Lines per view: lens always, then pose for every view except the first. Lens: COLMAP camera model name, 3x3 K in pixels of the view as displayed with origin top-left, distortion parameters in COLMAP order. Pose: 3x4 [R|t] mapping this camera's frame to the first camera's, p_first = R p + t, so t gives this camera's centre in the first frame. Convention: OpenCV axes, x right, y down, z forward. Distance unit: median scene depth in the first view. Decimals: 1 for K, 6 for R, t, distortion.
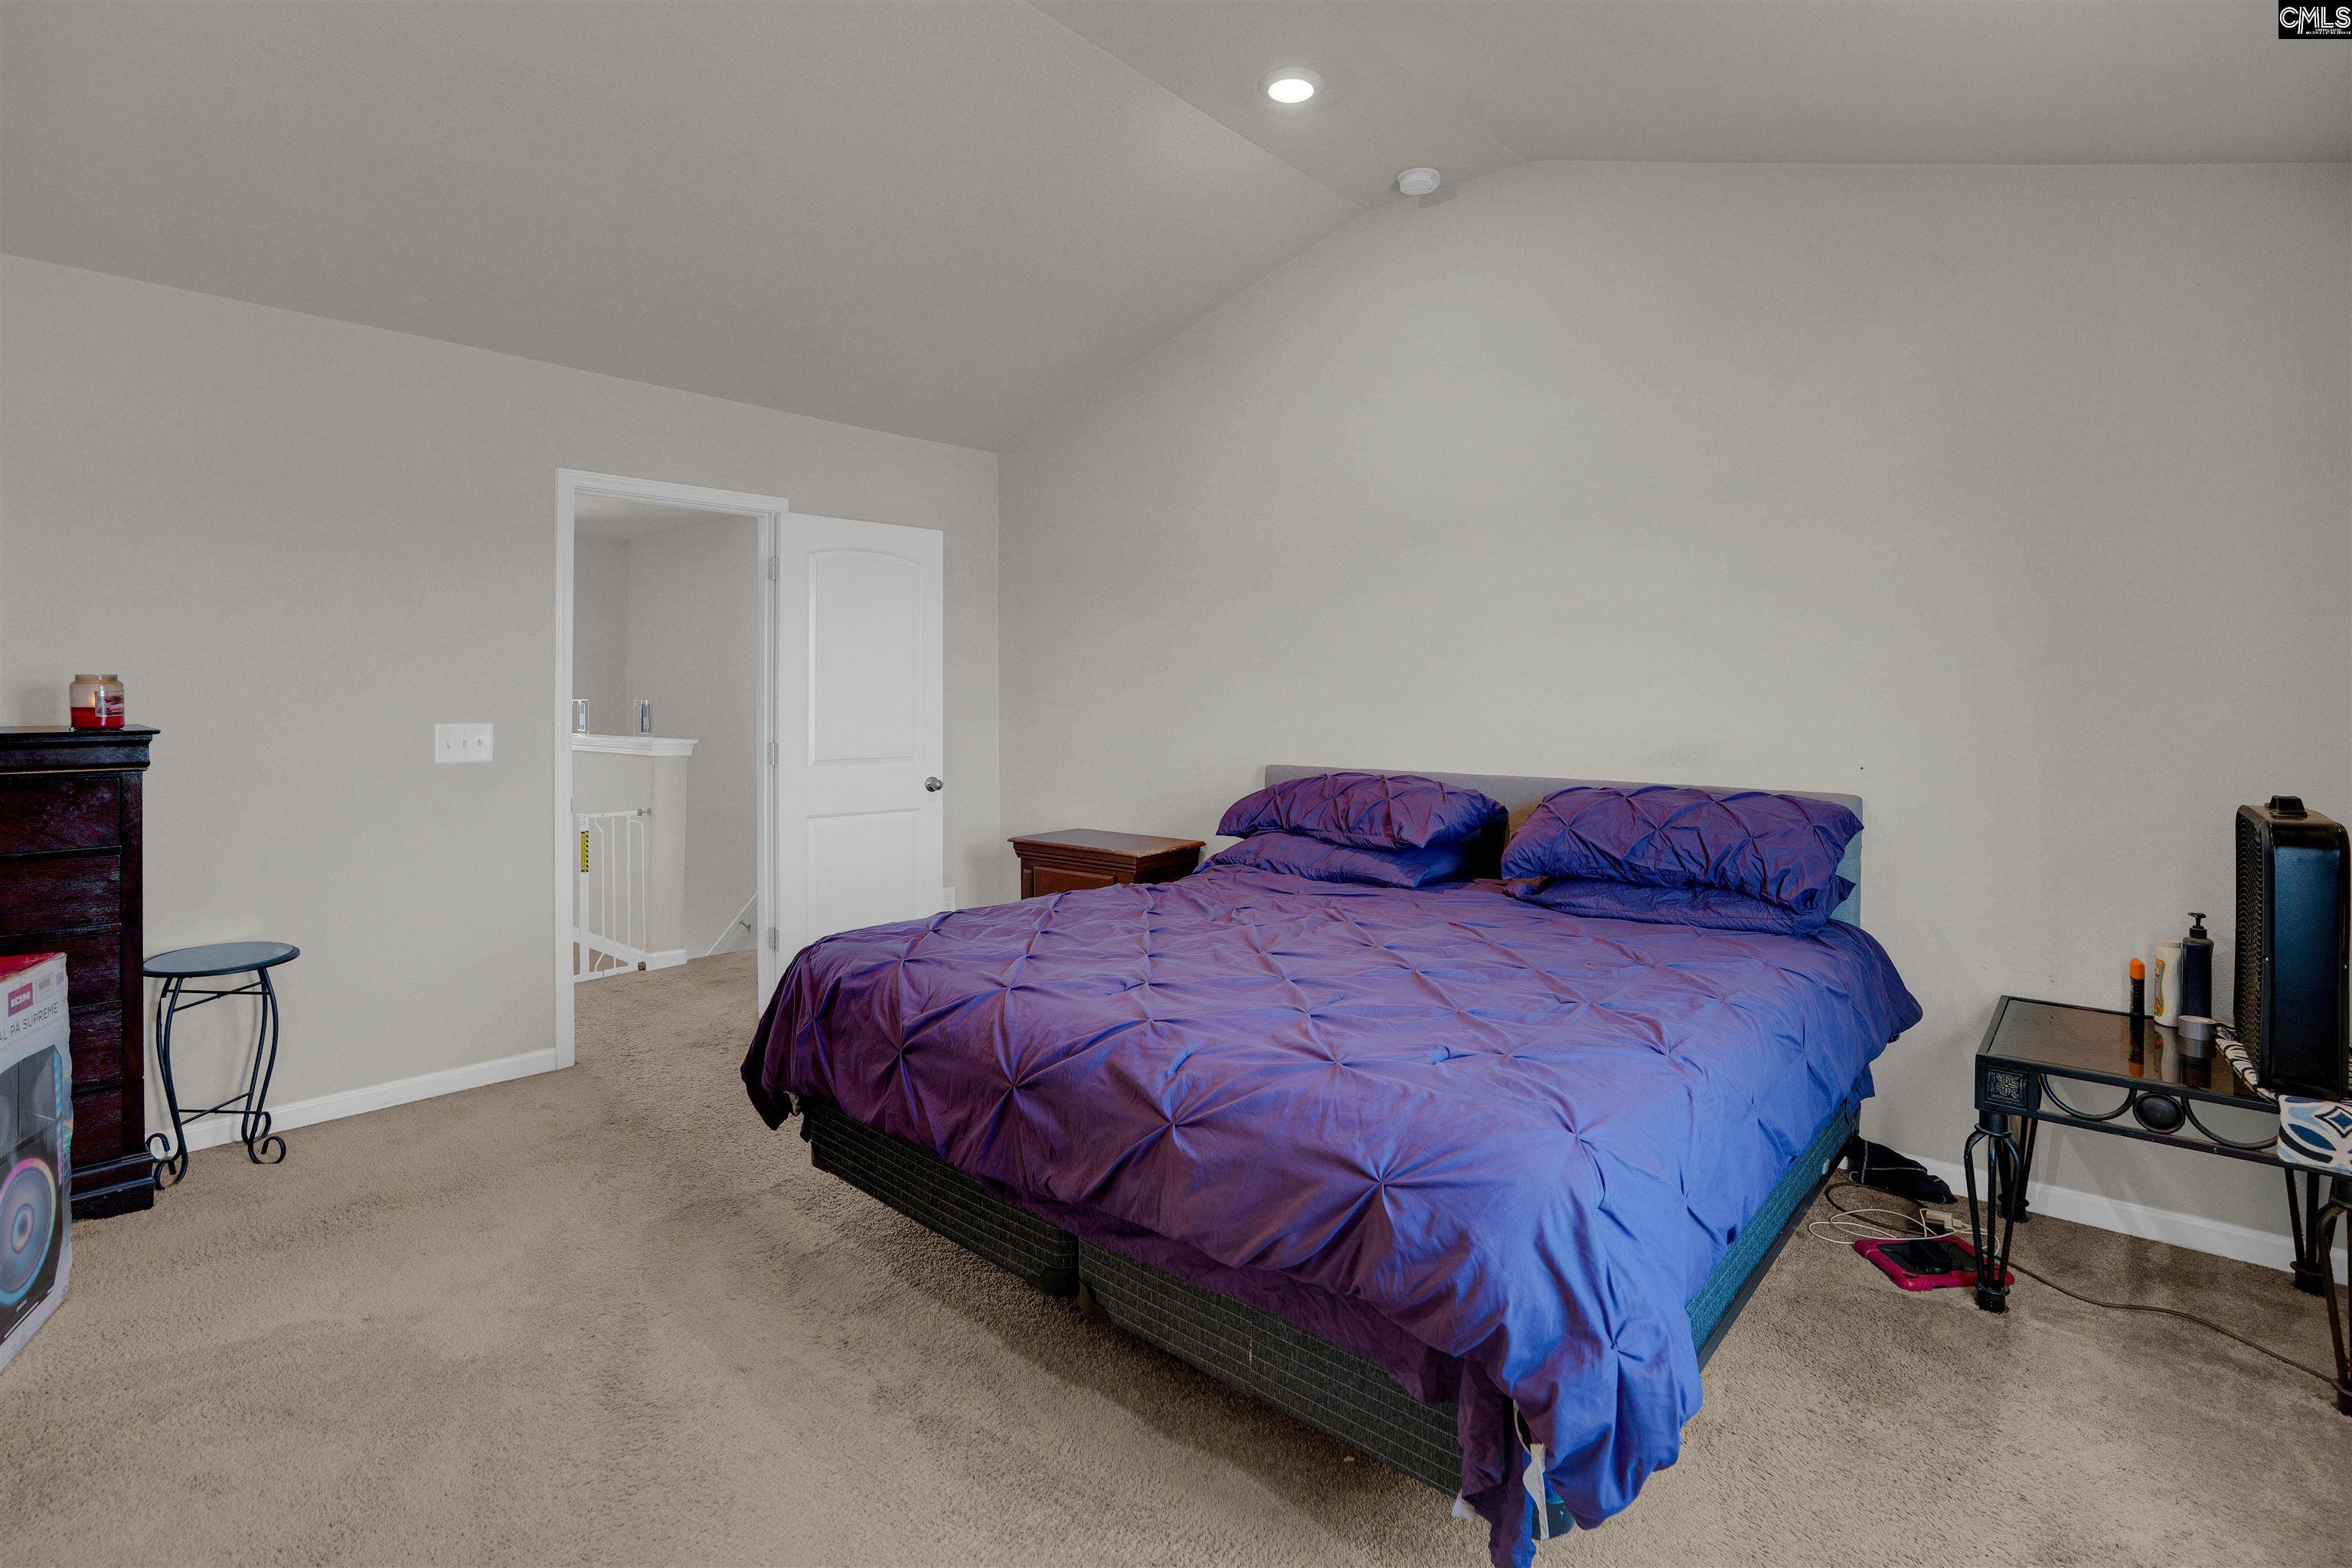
lens RADIAL K [[1137.2, 0, 1178.4], [0, 1137.2, 711.4], [0, 0, 1]] dist [-0.062947, 0.027390]
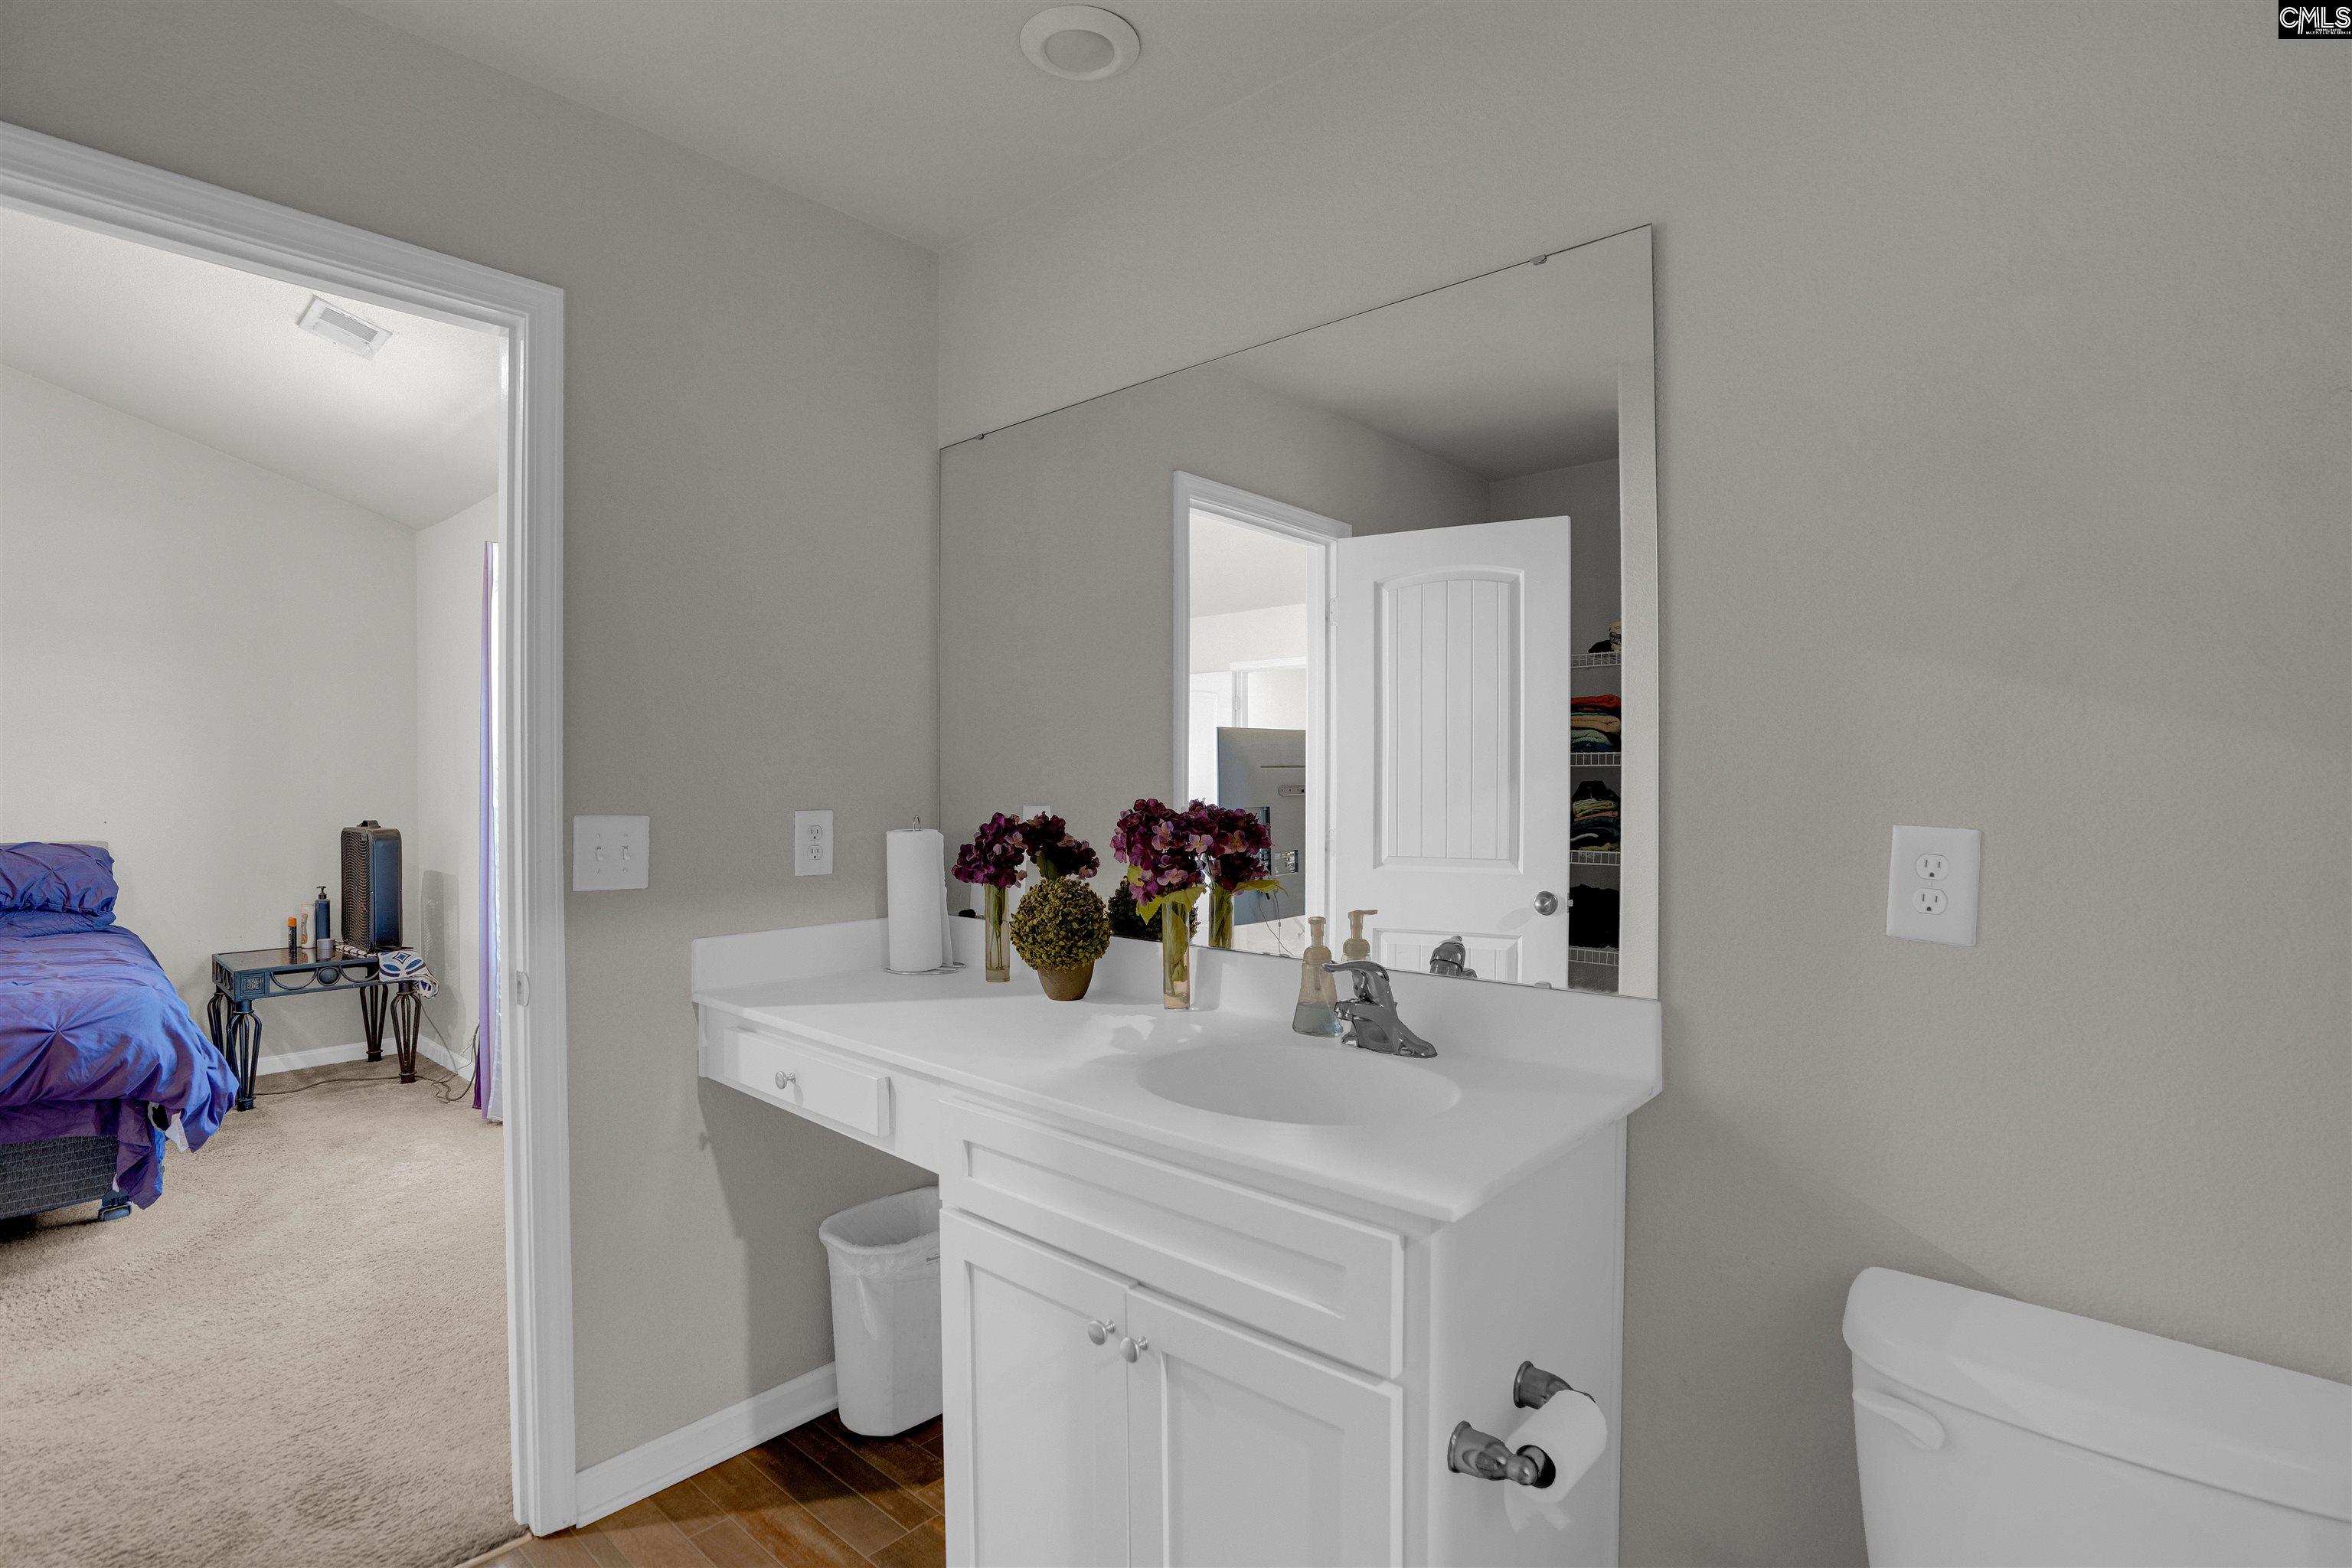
lens RADIAL K [[1075.4, 0, 1165.6], [0, 1075.4, 783.4], [0, 0, 1]] dist [-0.019401, 0.000718]
pose [[0.030040, -0.010365, 0.999495, -0.894069], [0.012645, 0.999870, 0.009989, 0.004179], [-0.999469, 0.012338, 0.030167, -0.539715]]
